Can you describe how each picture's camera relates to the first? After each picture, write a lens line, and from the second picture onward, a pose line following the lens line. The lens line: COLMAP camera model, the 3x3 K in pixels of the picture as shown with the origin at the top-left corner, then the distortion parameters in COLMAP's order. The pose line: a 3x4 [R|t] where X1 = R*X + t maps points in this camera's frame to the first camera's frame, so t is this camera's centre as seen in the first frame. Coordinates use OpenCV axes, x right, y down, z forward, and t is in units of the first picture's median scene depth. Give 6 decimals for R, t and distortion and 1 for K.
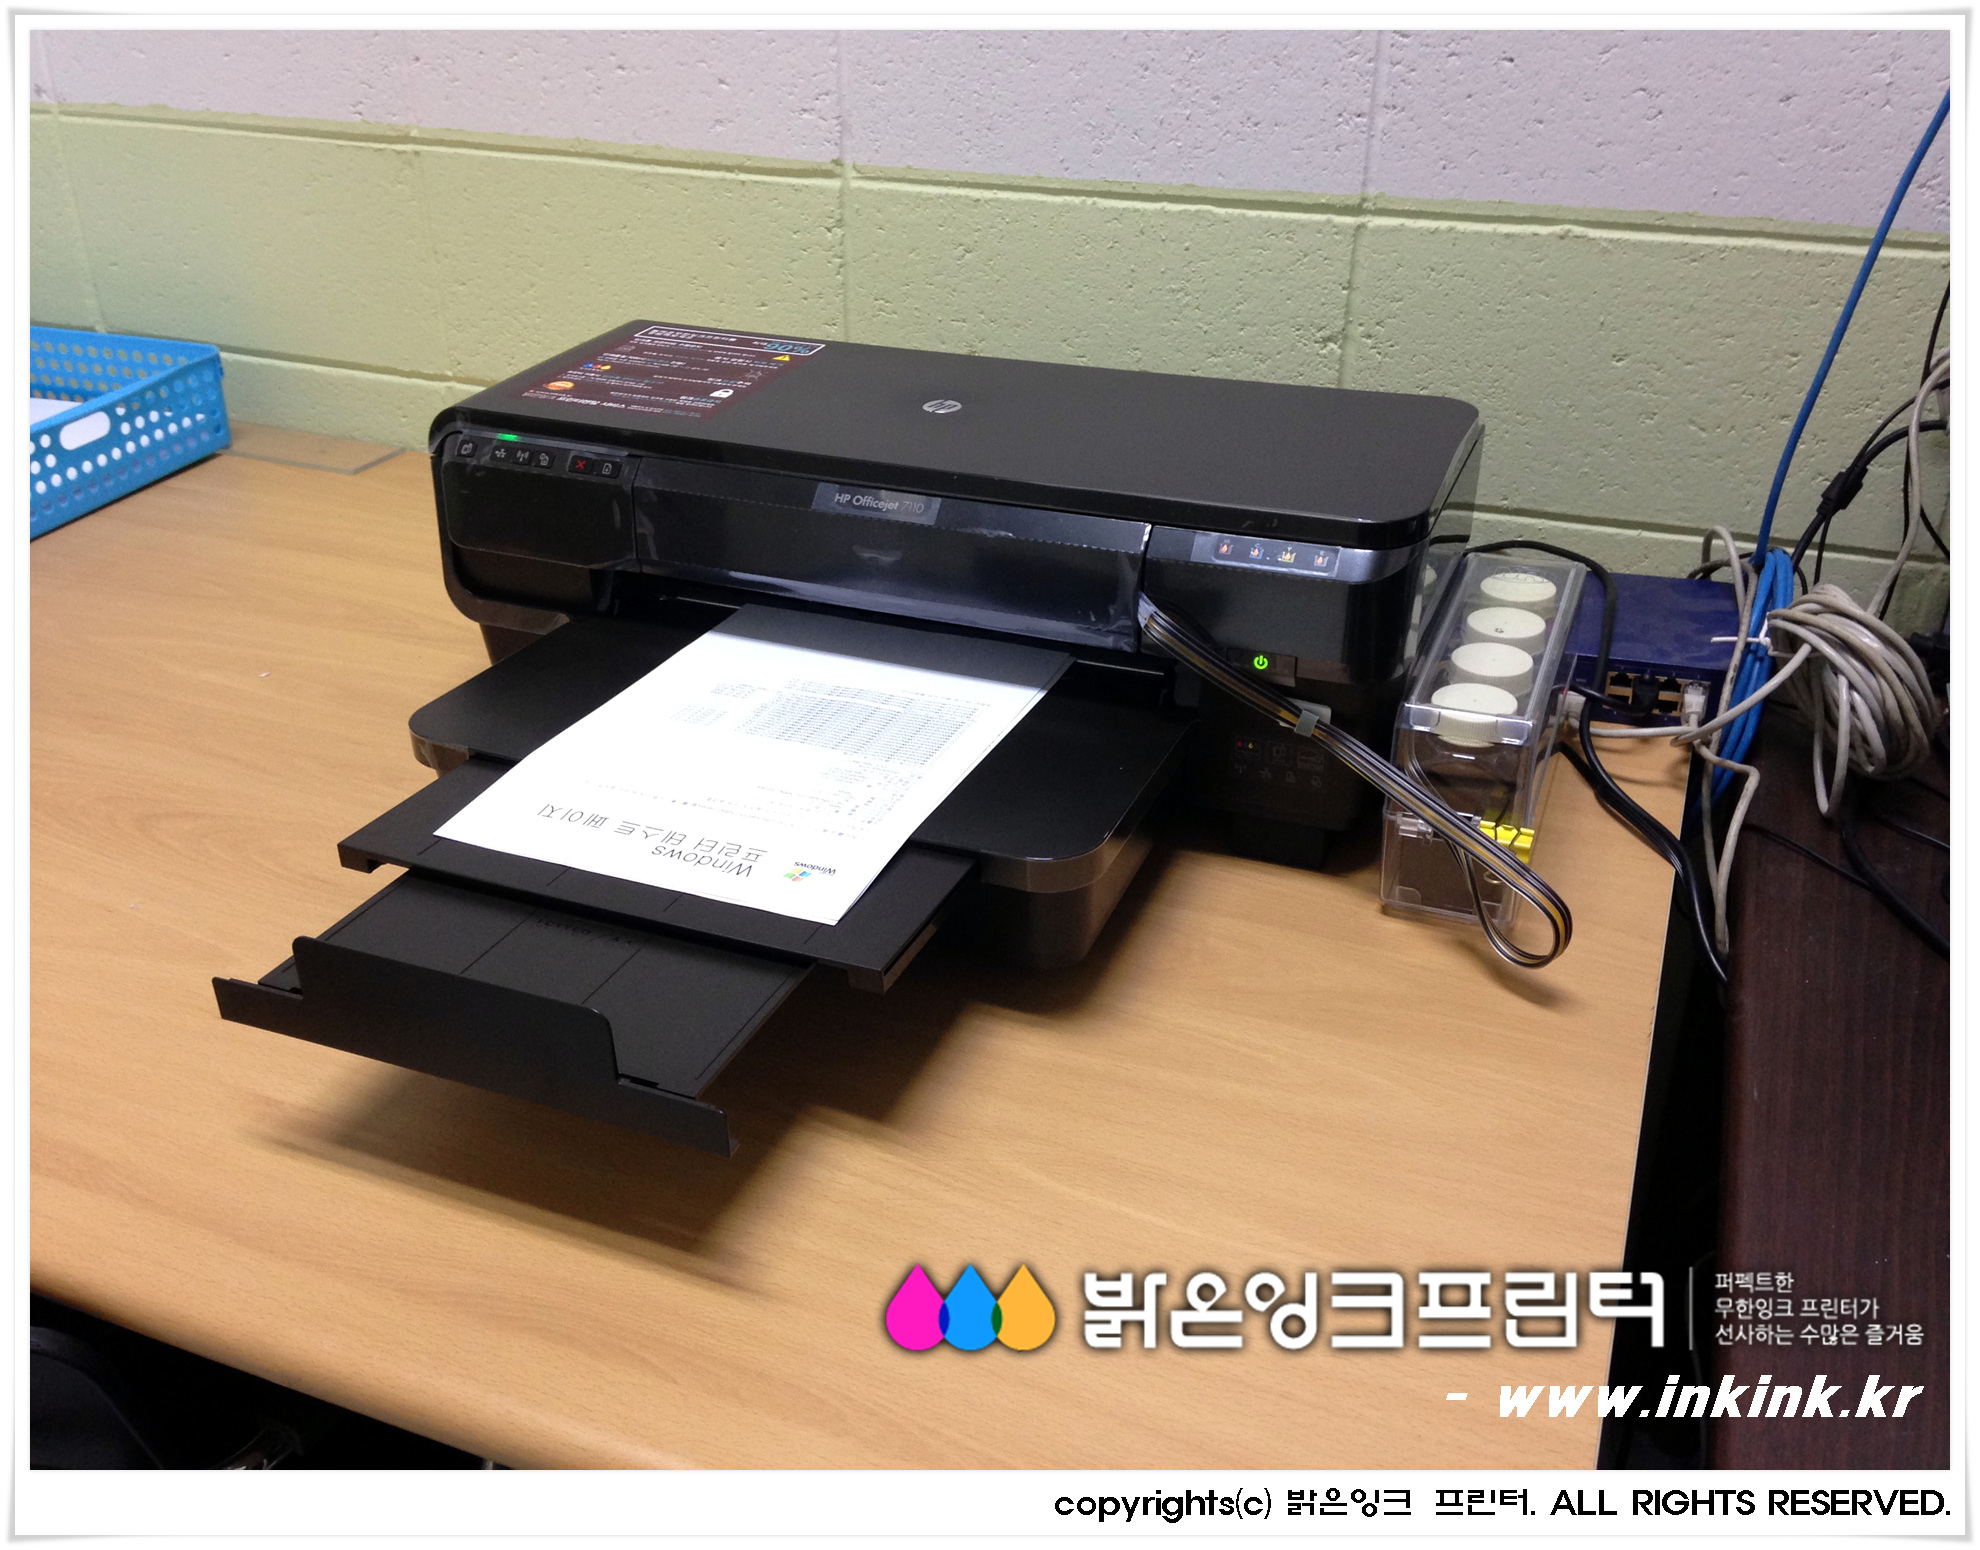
lens RADIAL K [[1748.3, 0, 974.3], [0, 1748.3, 752.0], [0, 0, 1]] dist [0.217671, -0.383605]
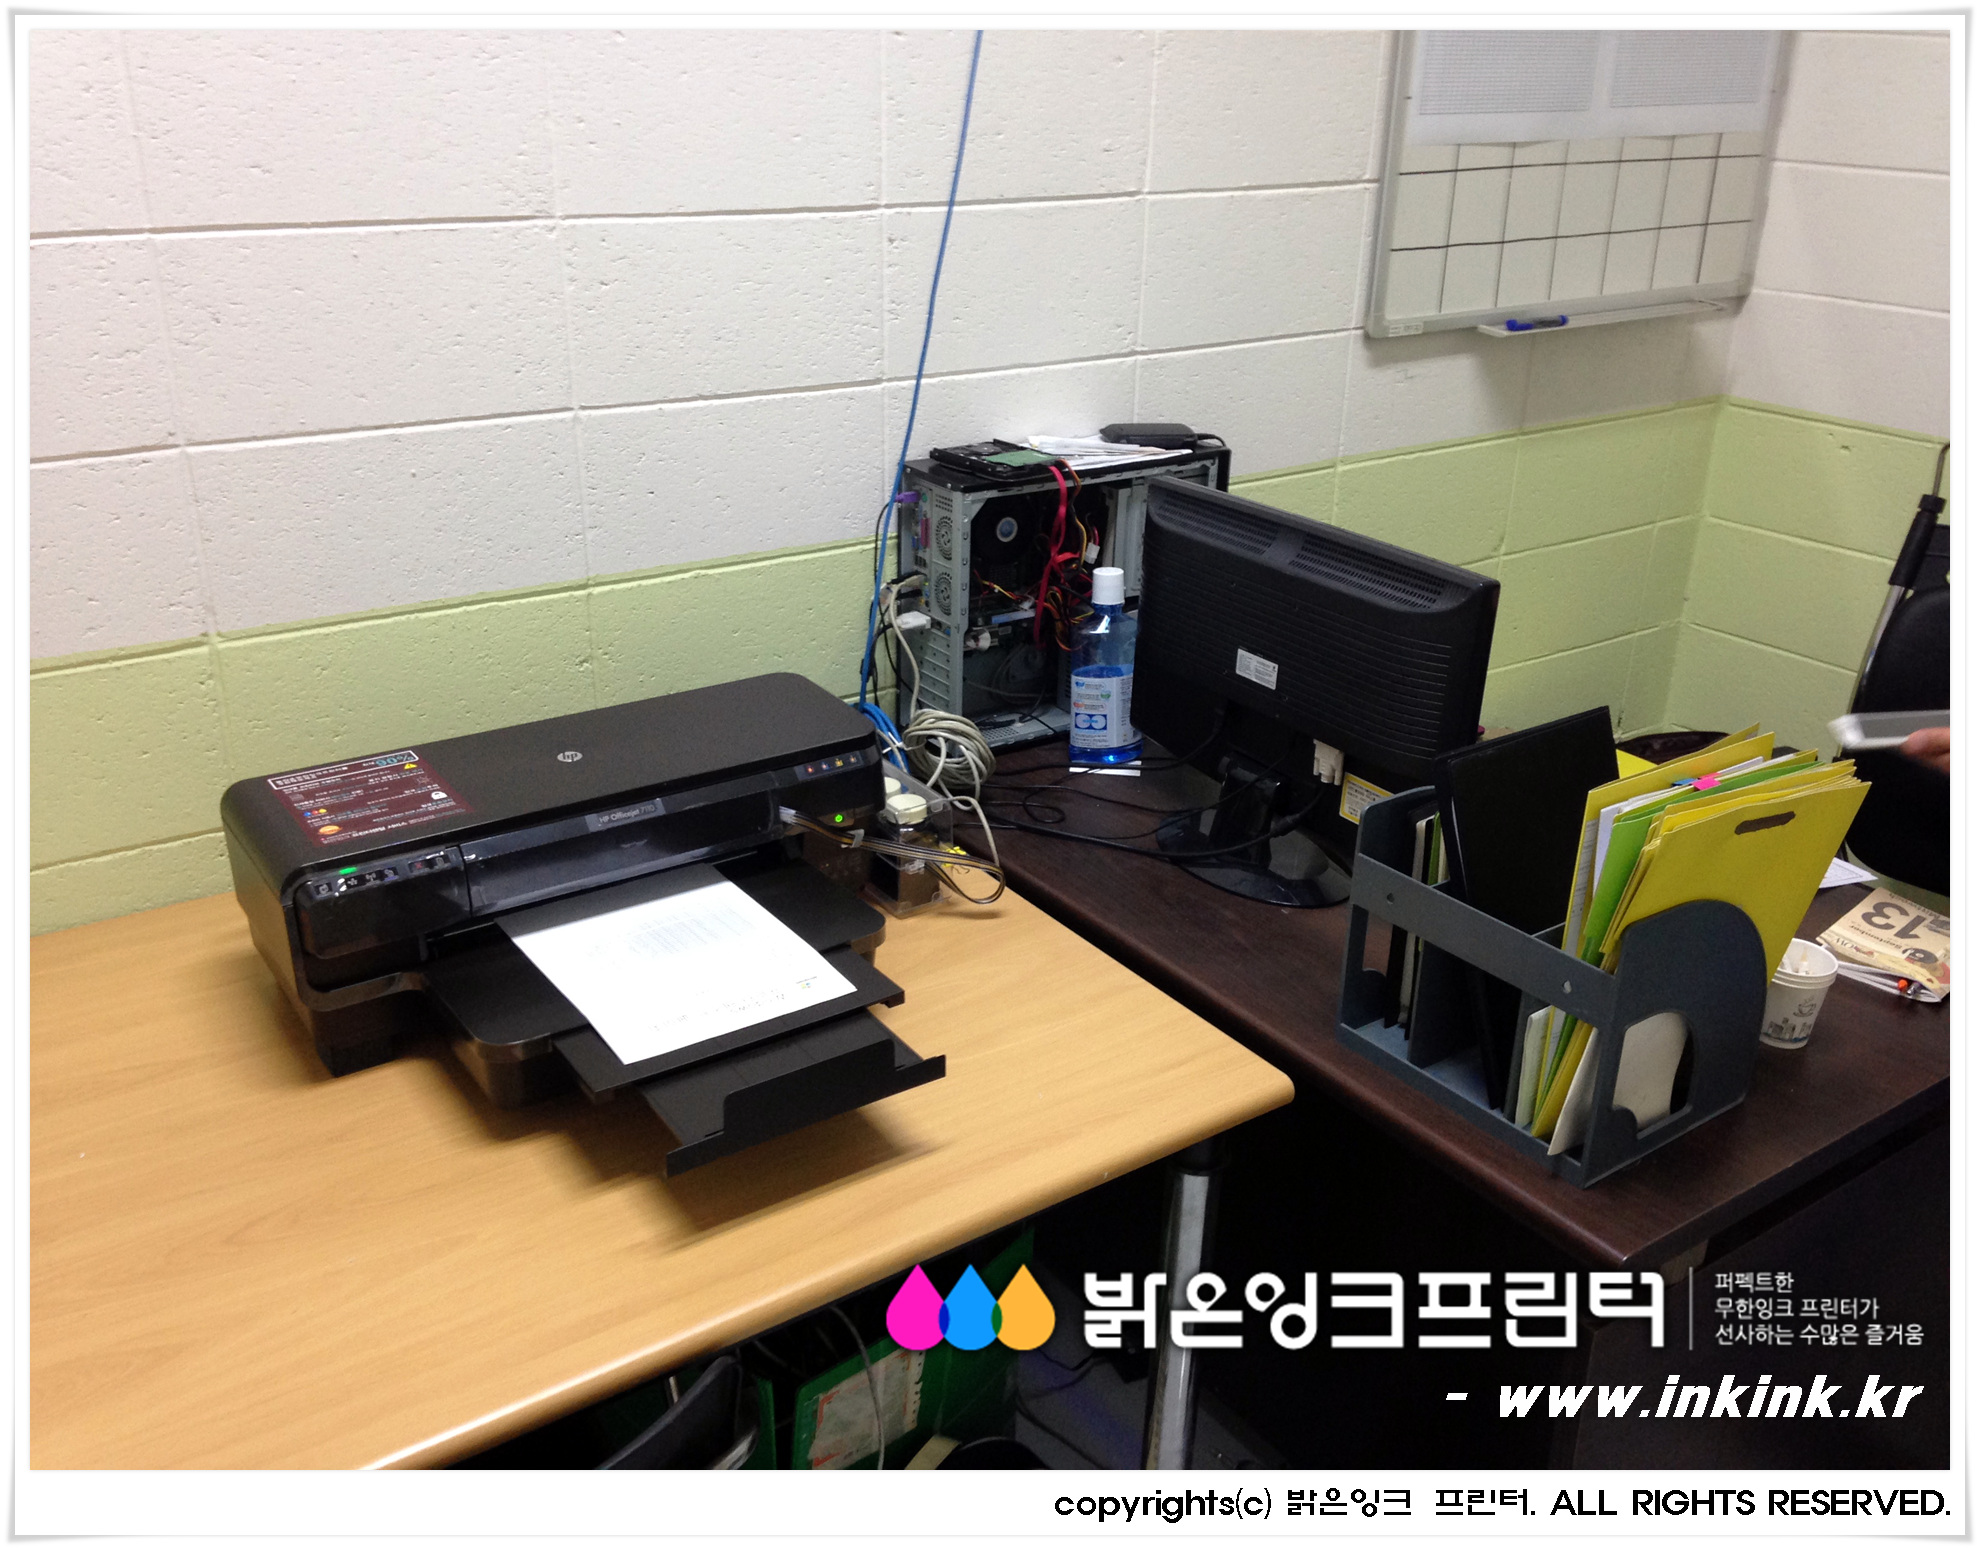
lens RADIAL K [[1748.3, 0, 974.3], [0, 1748.3, 752.0], [0, 0, 1]] dist [0.217671, -0.383605]
pose [[0.551921, -0.300681, 0.777801, -0.899331], [0.376255, 0.922183, 0.089509, -0.170392], [-0.744188, 0.243249, 0.622105, -0.248655]]
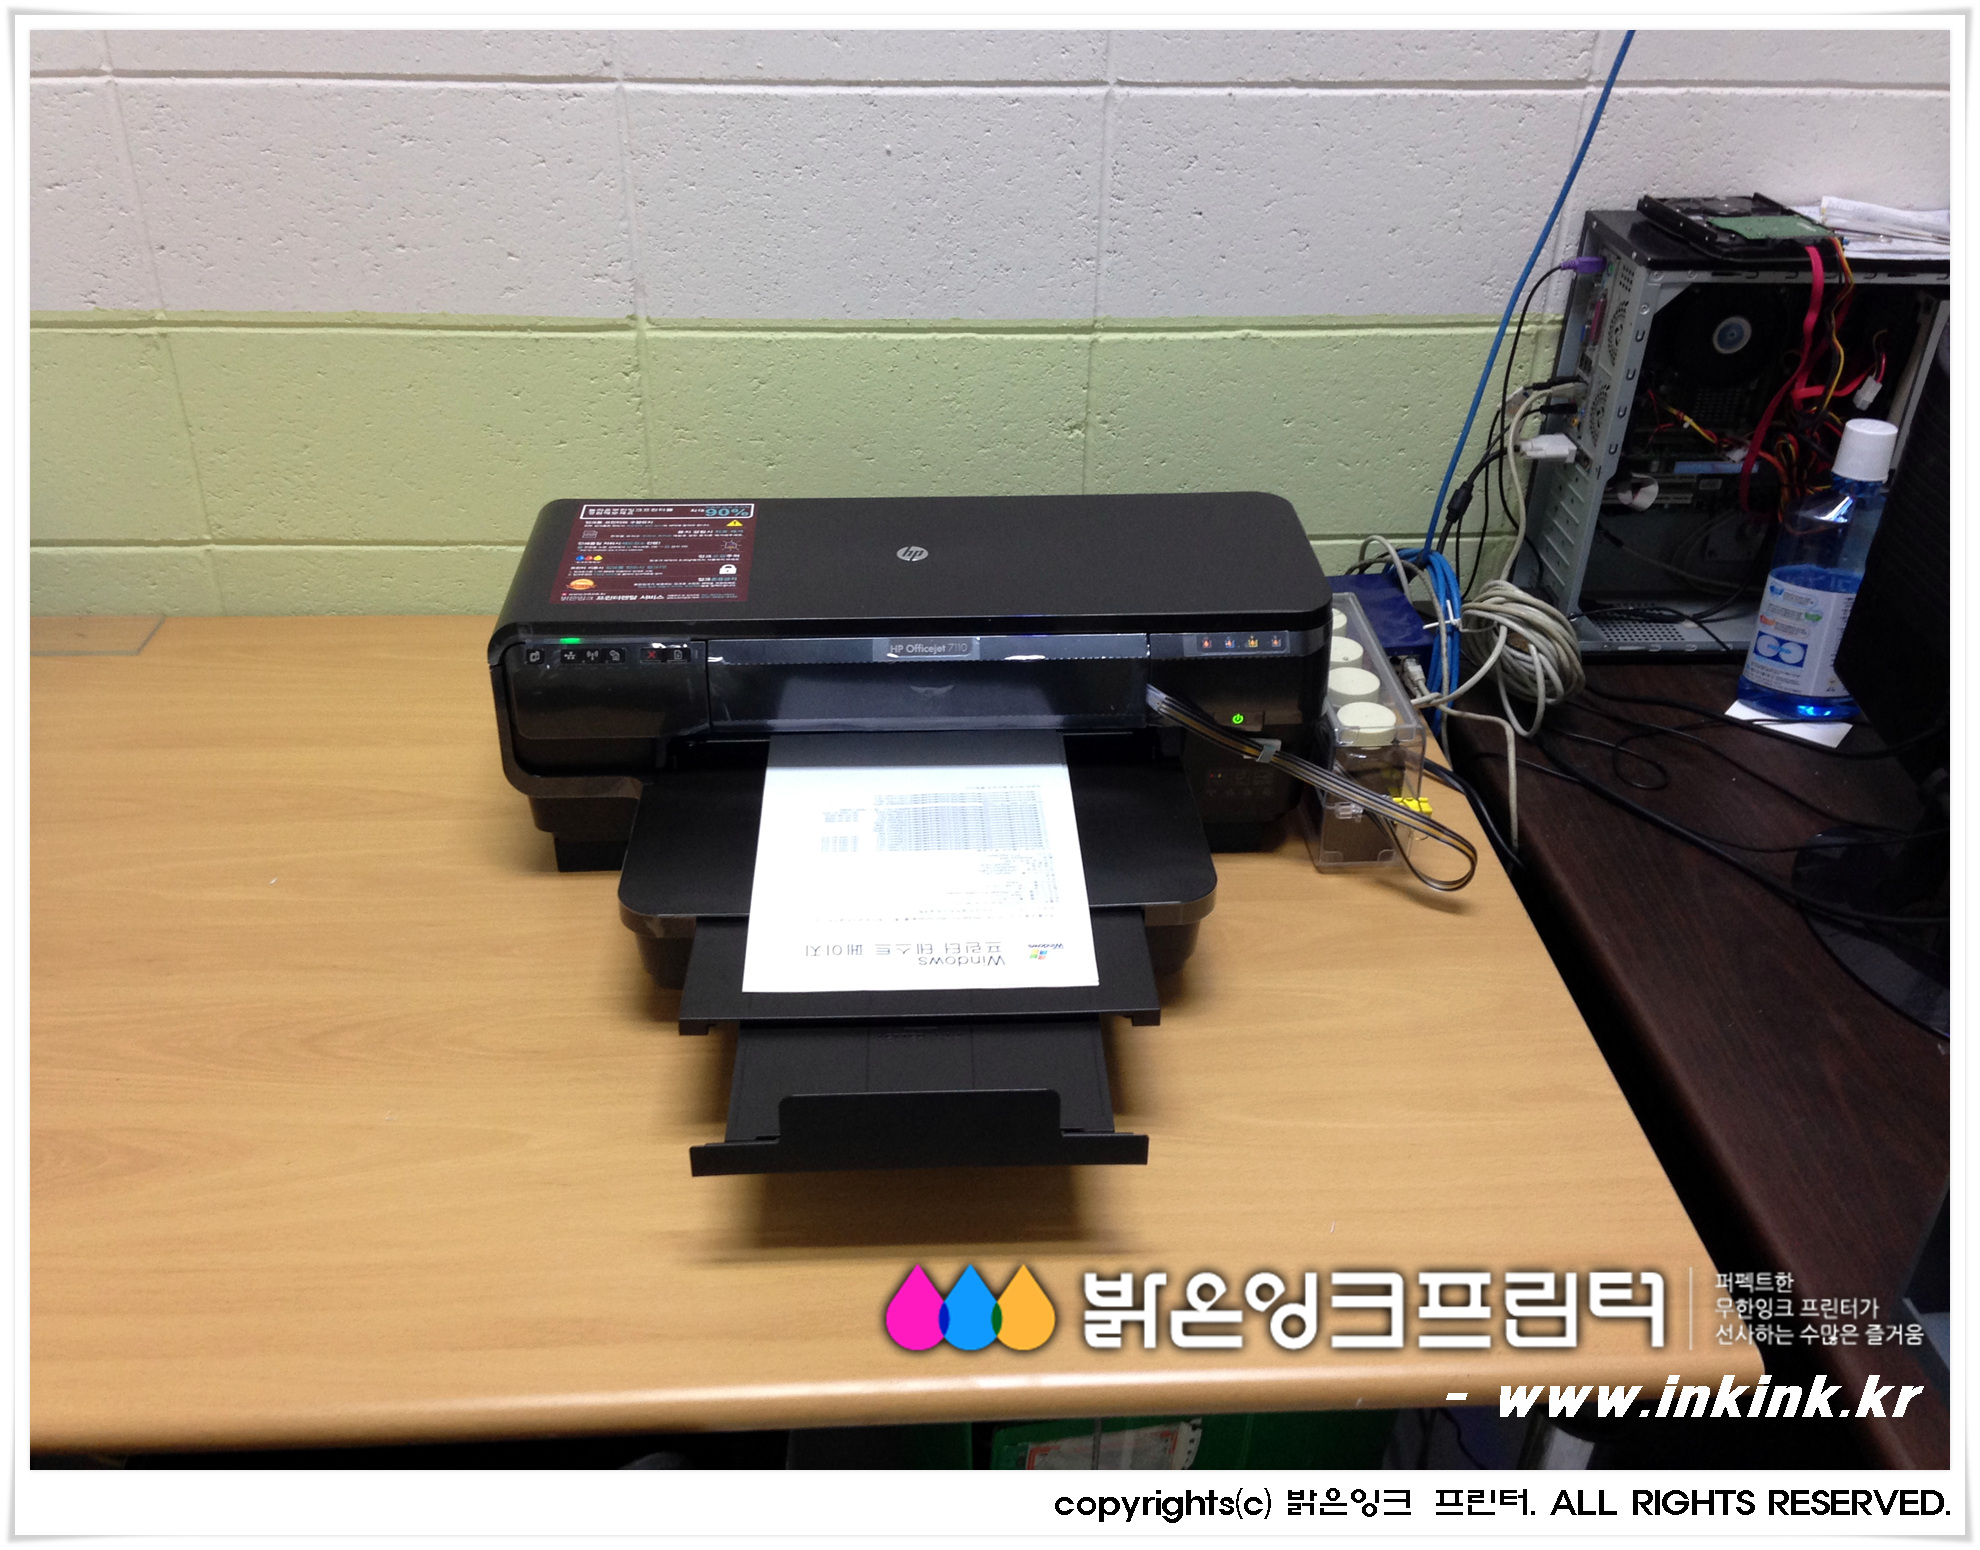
lens RADIAL K [[1748.3, 0, 974.3], [0, 1748.3, 752.0], [0, 0, 1]] dist [0.217671, -0.383605]
pose [[0.904852, -0.203293, 0.374051, -0.392554], [0.182506, 0.979022, 0.090595, -0.135371], [-0.384622, -0.013708, 0.922973, -0.139889]]
